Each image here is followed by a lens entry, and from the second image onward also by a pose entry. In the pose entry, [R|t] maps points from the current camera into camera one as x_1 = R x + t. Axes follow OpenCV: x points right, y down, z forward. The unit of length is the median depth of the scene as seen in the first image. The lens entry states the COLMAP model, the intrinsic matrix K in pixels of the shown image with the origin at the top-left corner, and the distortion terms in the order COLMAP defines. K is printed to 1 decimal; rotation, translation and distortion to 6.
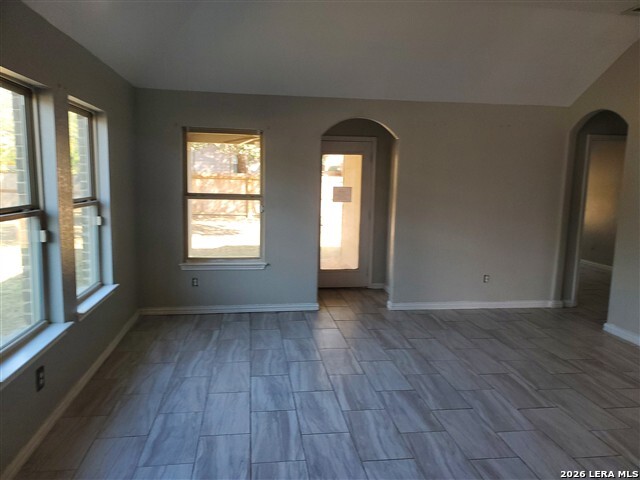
lens RADIAL K [[491.5, 0, 325.6], [0, 491.5, 241.9], [0, 0, 1]] dist [0.044265, -0.043934]
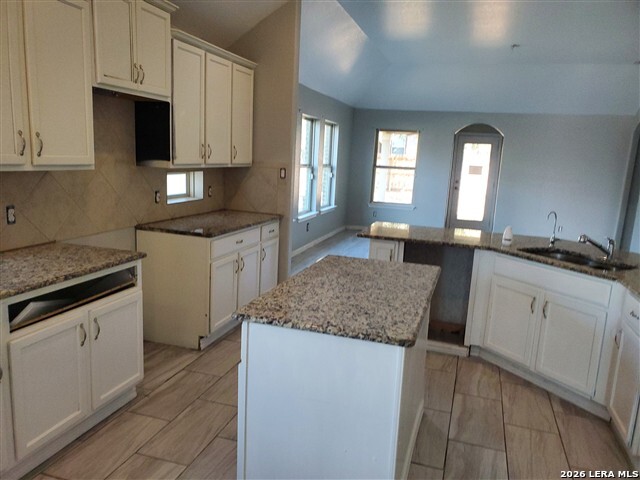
lens RADIAL K [[491.5, 0, 318.7], [0, 491.5, 245.1], [0, 0, 1]] dist [0.044265, -0.043934]
pose [[0.901363, 0.101543, -0.420992, 0.393379], [-0.086938, 0.994760, 0.053796, 0.139109], [0.424249, -0.011890, 0.905468, -0.892440]]
